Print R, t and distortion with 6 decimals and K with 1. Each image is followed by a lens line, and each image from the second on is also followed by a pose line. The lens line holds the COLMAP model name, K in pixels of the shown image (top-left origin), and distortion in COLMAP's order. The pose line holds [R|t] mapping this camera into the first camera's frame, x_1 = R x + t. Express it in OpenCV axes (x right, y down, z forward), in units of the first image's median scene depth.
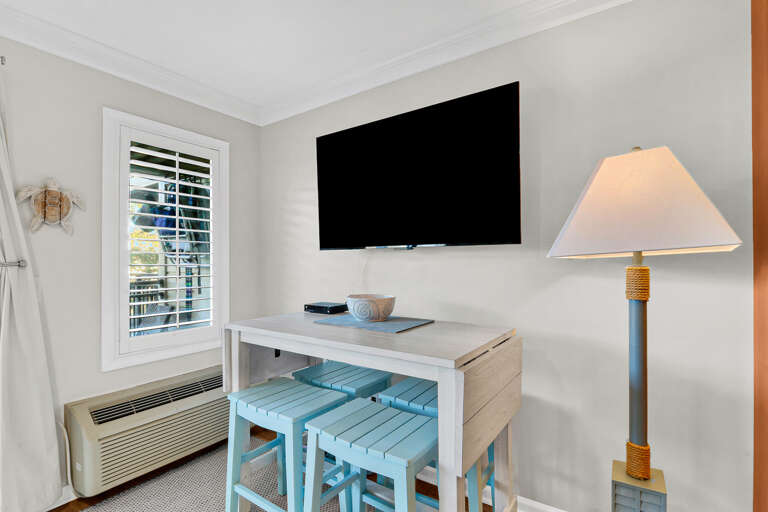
lens RADIAL K [[355.0, 0, 384.0], [0, 355.0, 256.0], [0, 0, 1]] dist [-0.000536, -0.000234]
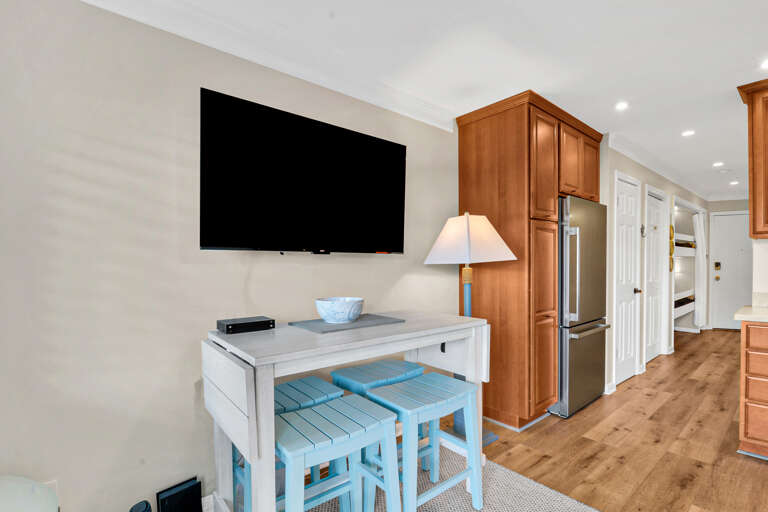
lens RADIAL K [[361.3, 0, 383.3], [0, 361.3, 271.6], [0, 0, 1]] dist [0.002448, -0.015574]
pose [[0.274090, -0.010931, 0.961642, -0.986389], [-0.007657, 0.999879, 0.013548, 0.019755], [-0.961673, -0.011076, 0.273973, 0.582999]]
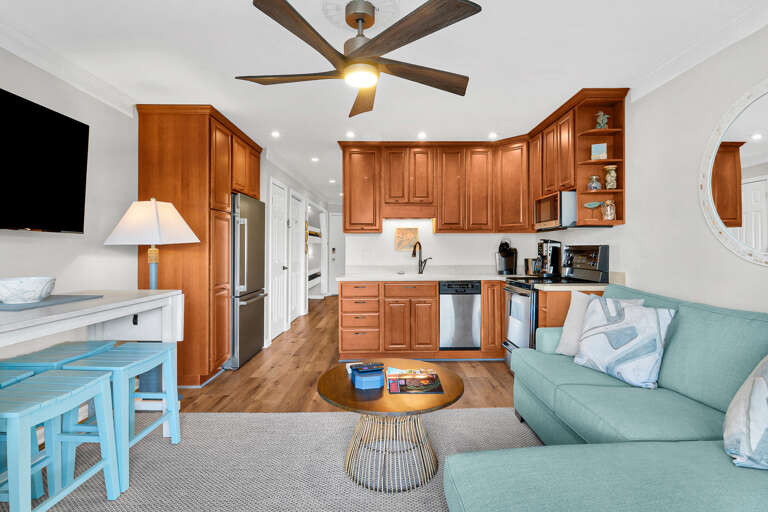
lens RADIAL K [[369.4, 0, 385.9], [0, 369.4, 248.8], [0, 0, 1]] dist [-0.011394, -0.000565]
pose [[-0.568297, 0.007271, 0.822792, -1.406475], [-0.009103, 0.999844, -0.015123, 0.037076], [-0.822773, -0.016084, -0.568142, 0.731681]]
